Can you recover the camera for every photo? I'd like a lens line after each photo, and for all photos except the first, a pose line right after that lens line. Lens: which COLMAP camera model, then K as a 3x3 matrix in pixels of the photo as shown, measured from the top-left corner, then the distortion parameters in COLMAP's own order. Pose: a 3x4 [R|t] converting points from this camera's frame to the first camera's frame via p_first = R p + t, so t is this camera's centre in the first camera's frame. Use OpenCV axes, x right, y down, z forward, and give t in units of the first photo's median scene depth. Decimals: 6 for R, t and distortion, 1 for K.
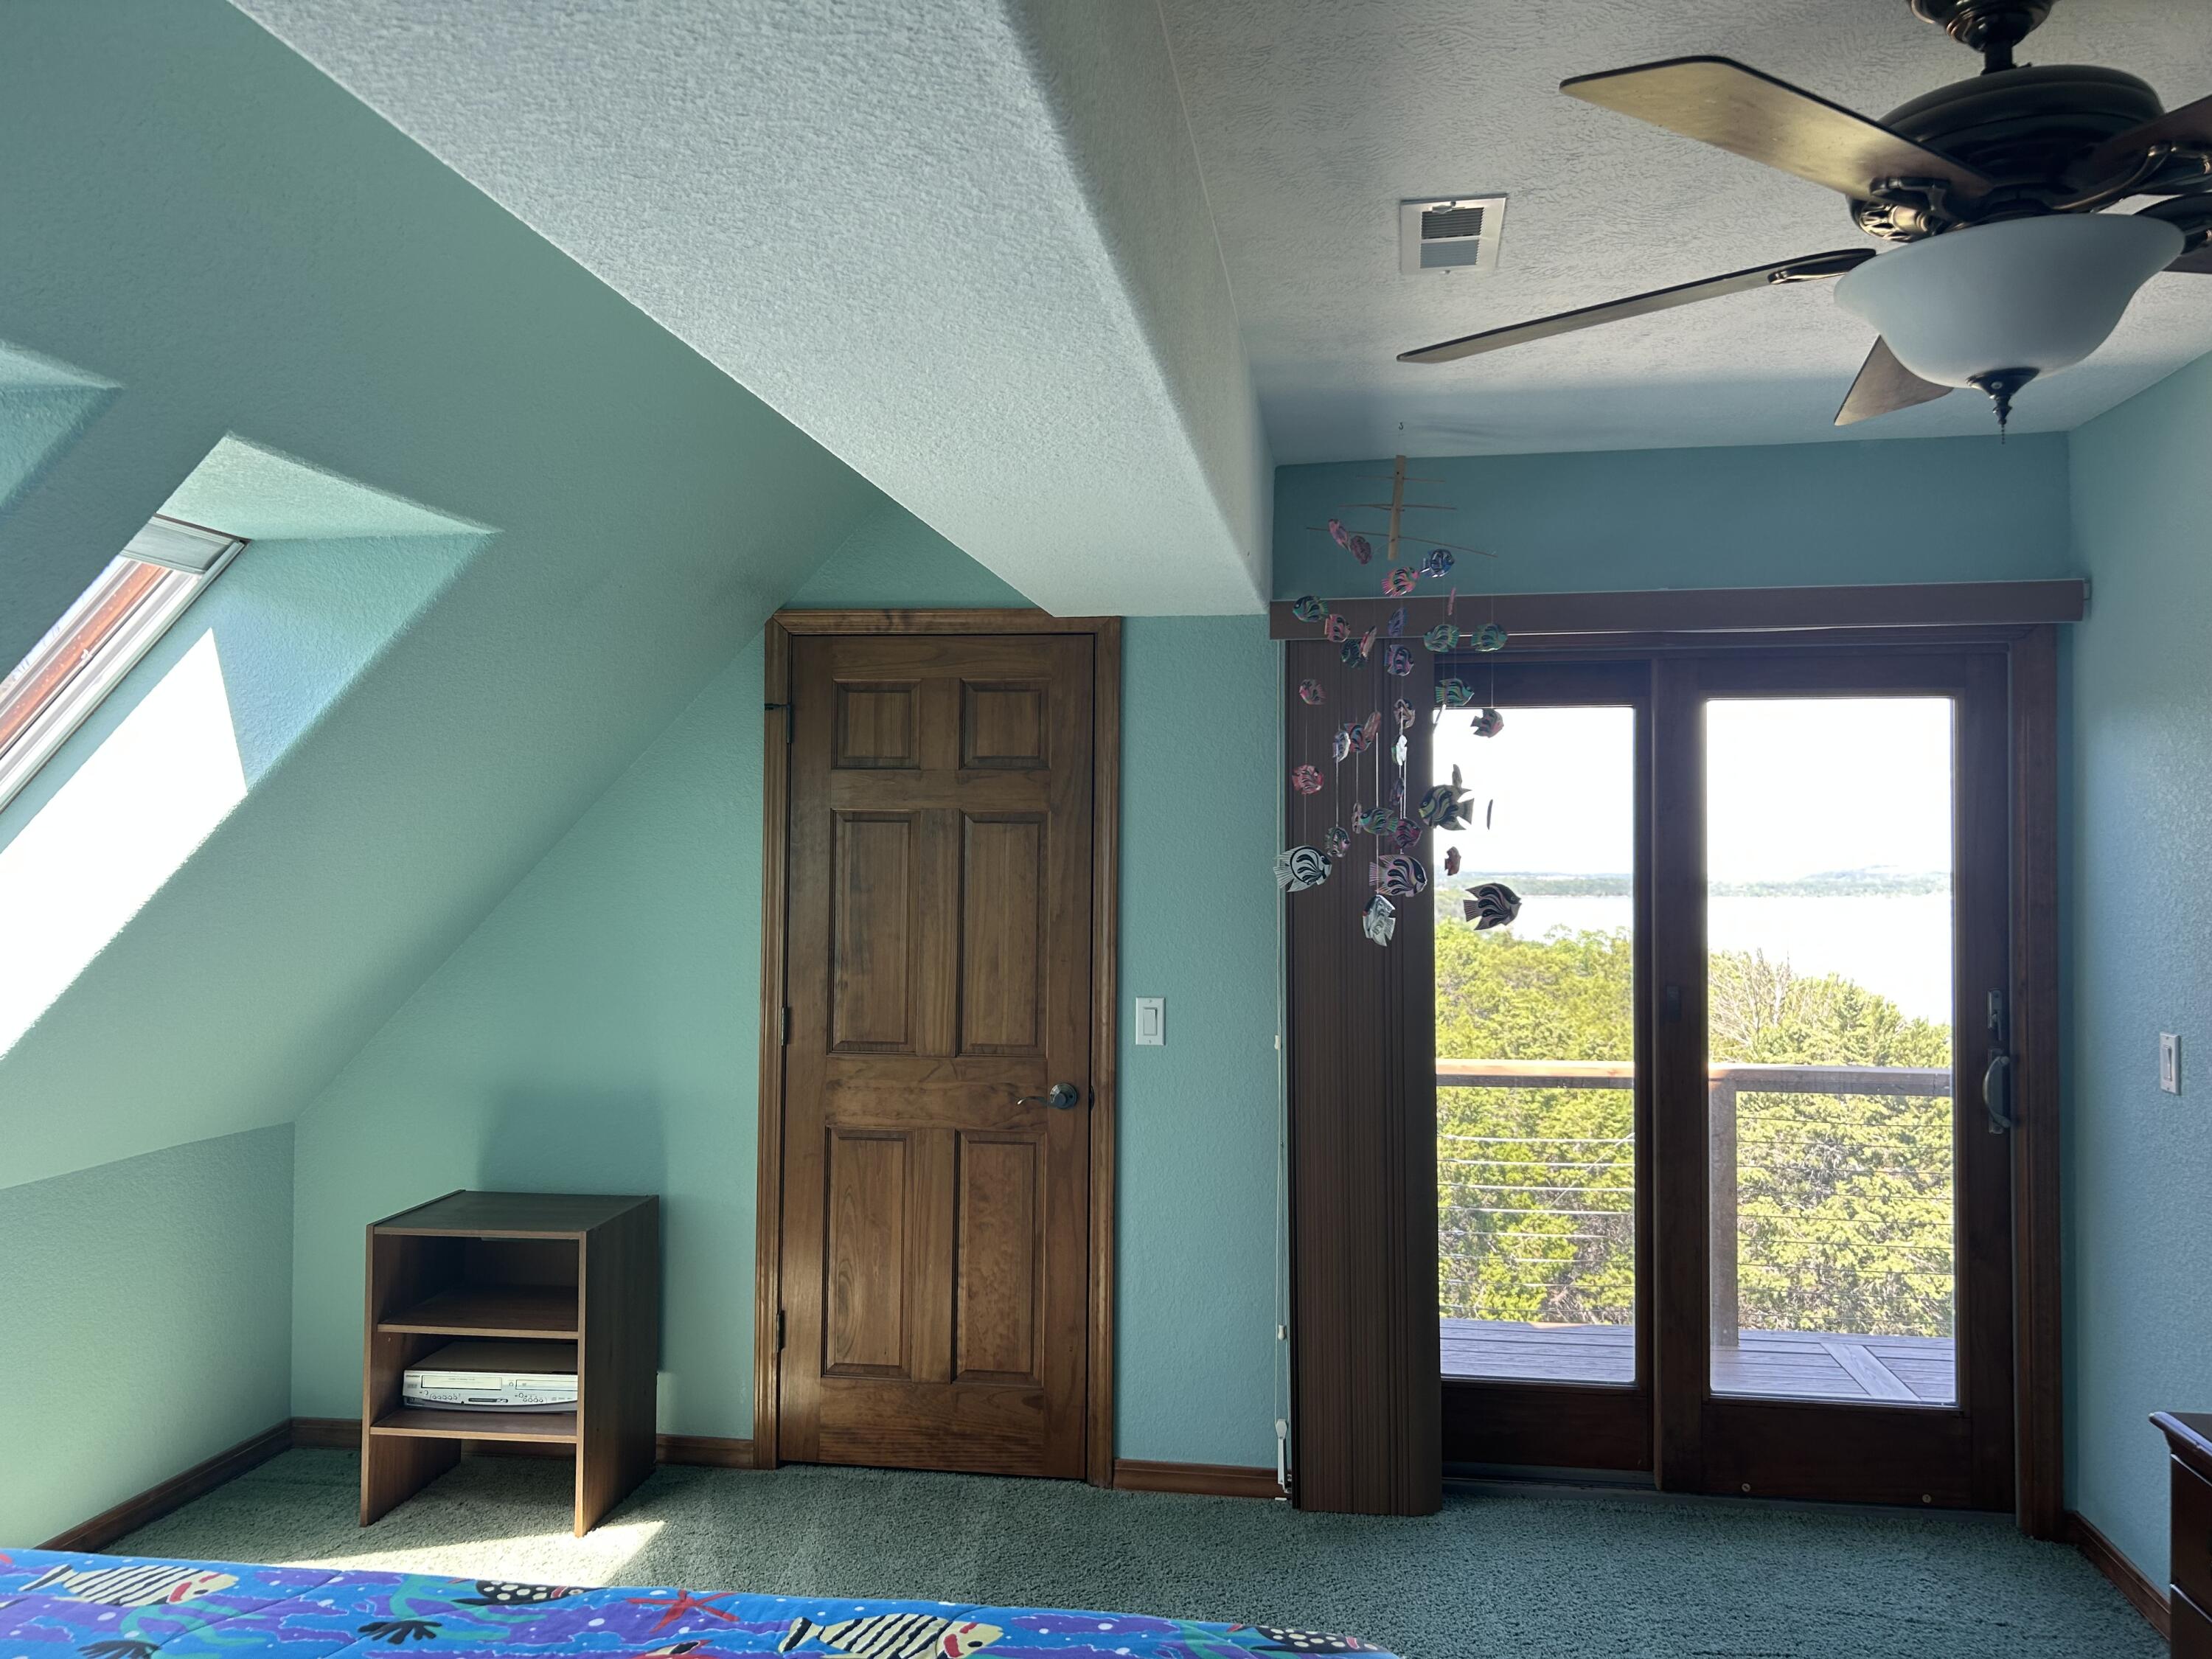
lens RADIAL K [[1658.5, 0, 1116.9], [0, 1658.5, 815.6], [0, 0, 1]] dist [0.045265, -0.054493]
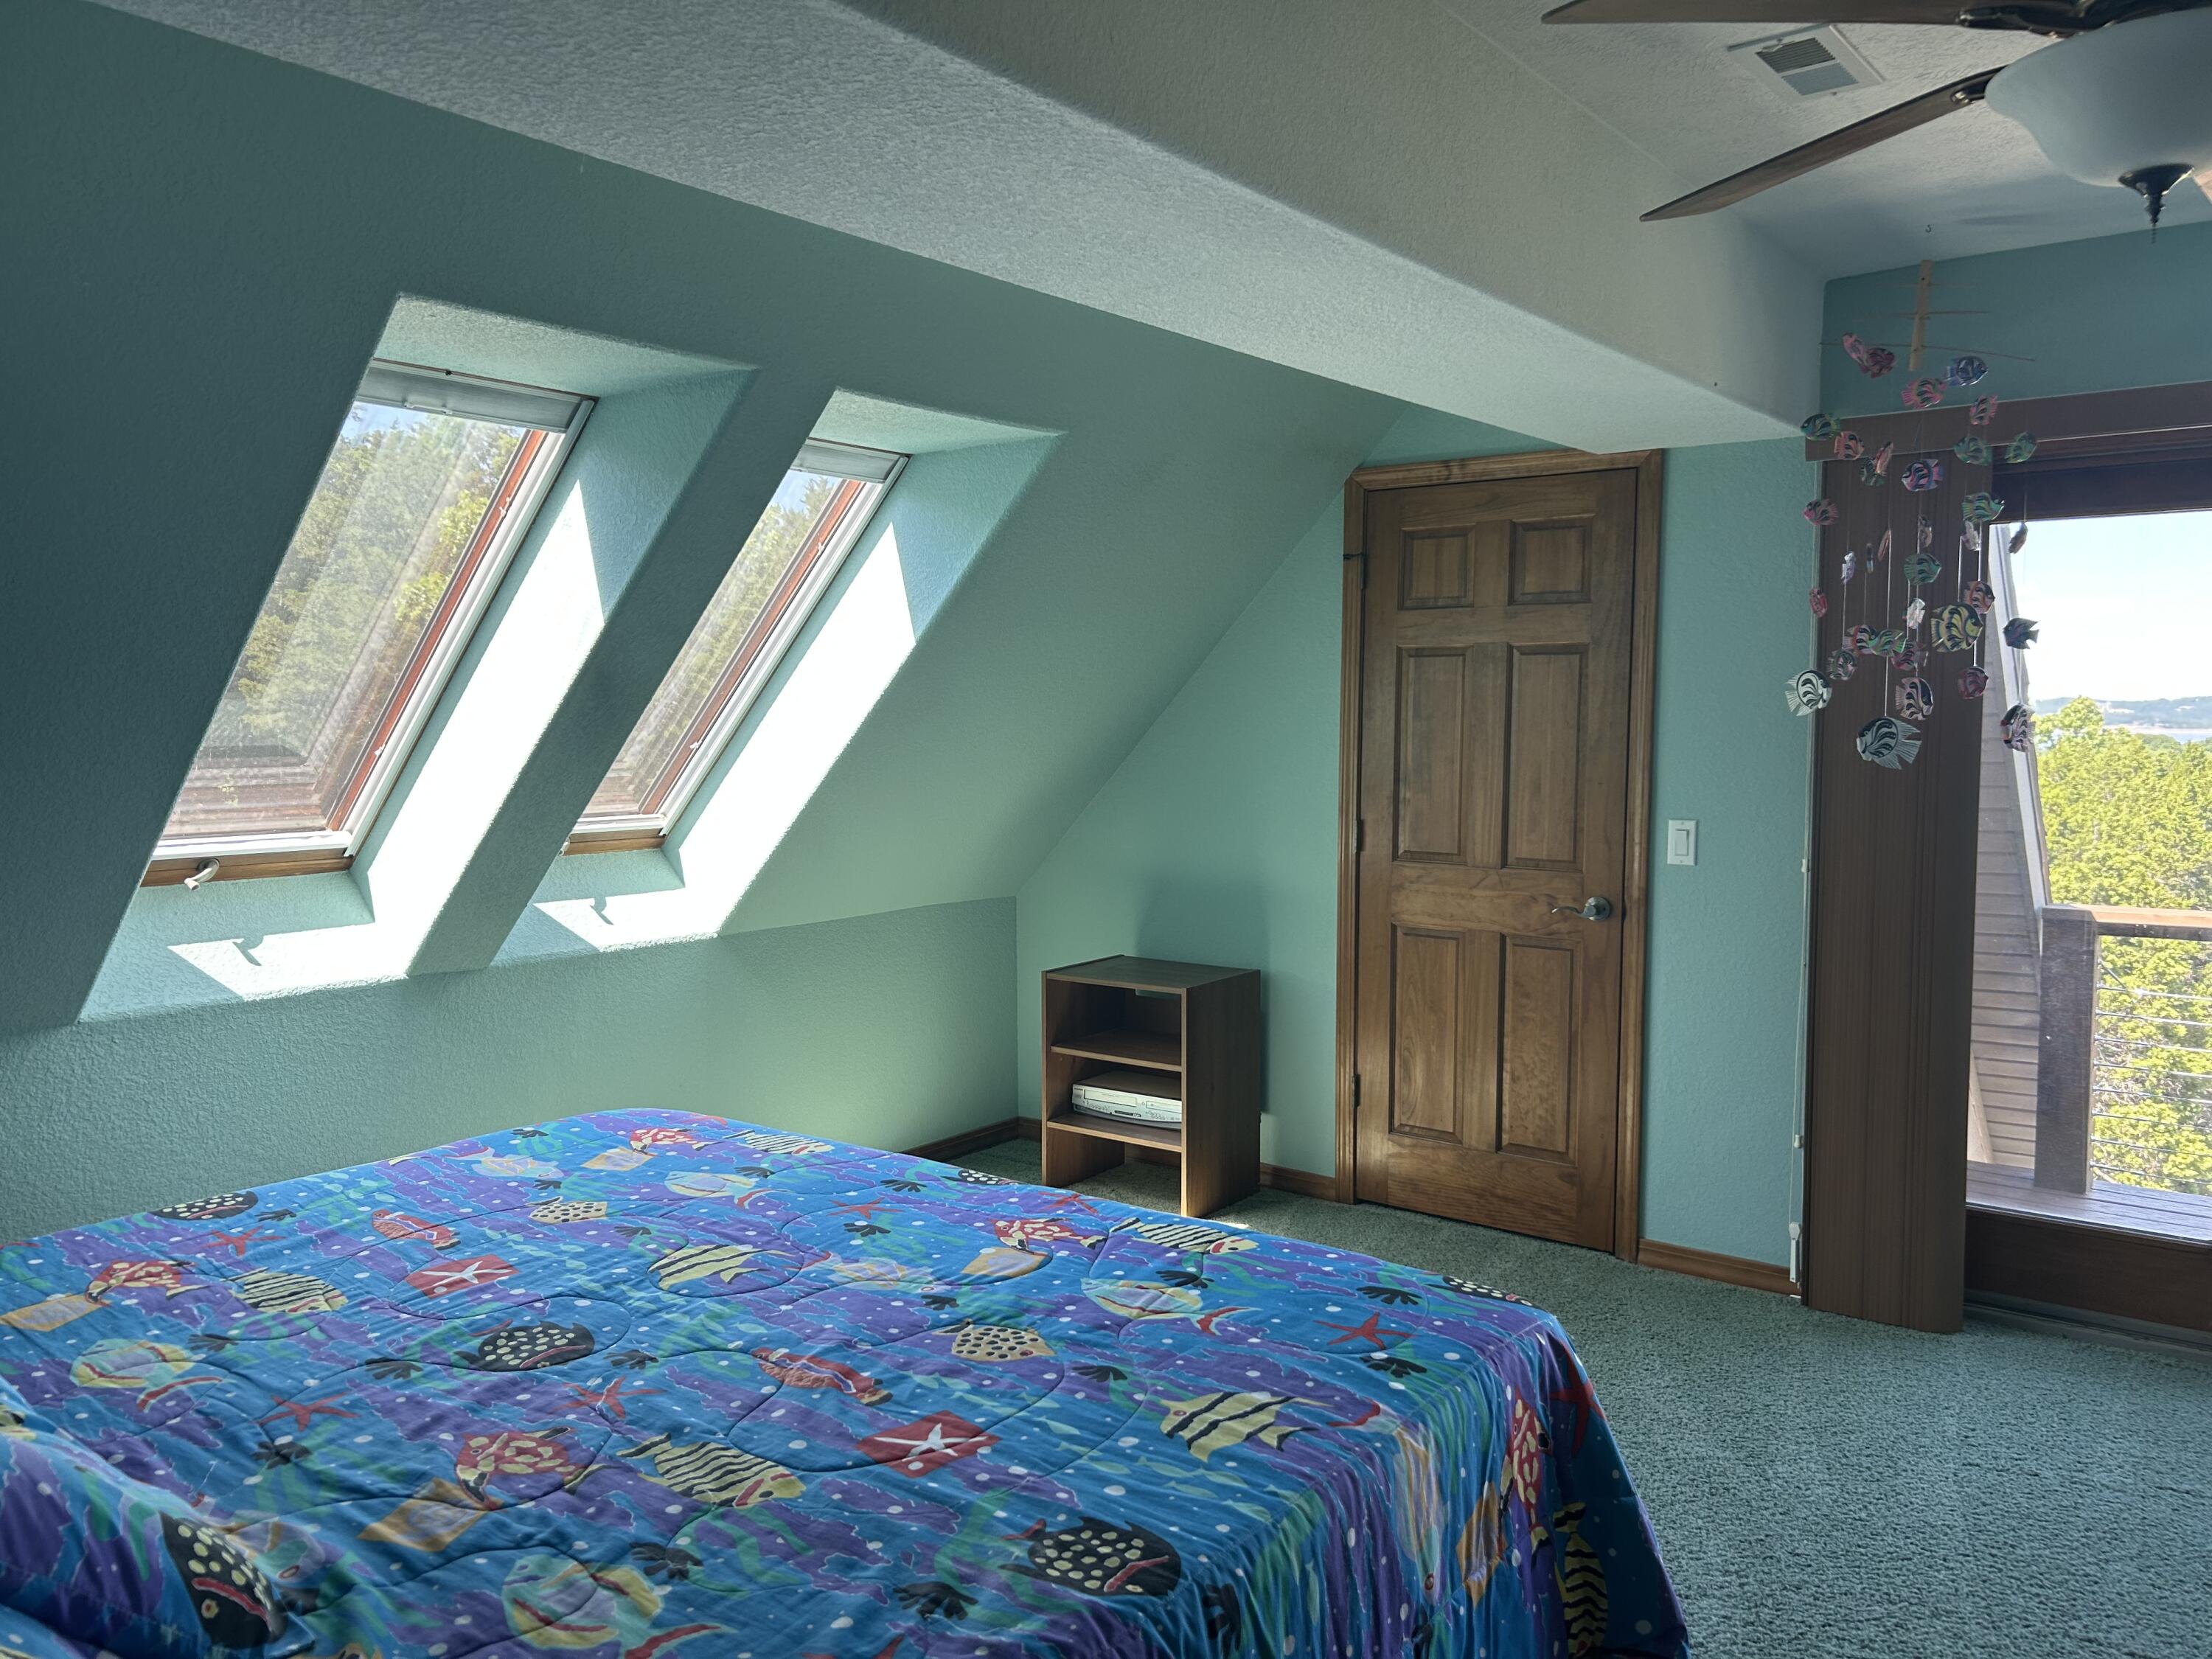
lens RADIAL K [[1658.5, 0, 1093.4], [0, 1658.5, 850.7], [0, 0, 1]] dist [0.045265, -0.054493]
pose [[0.869987, 0.037734, -0.491628, 0.213513], [0.018493, 0.993869, 0.109009, 0.007642], [0.492727, -0.103928, 0.863956, -0.093556]]
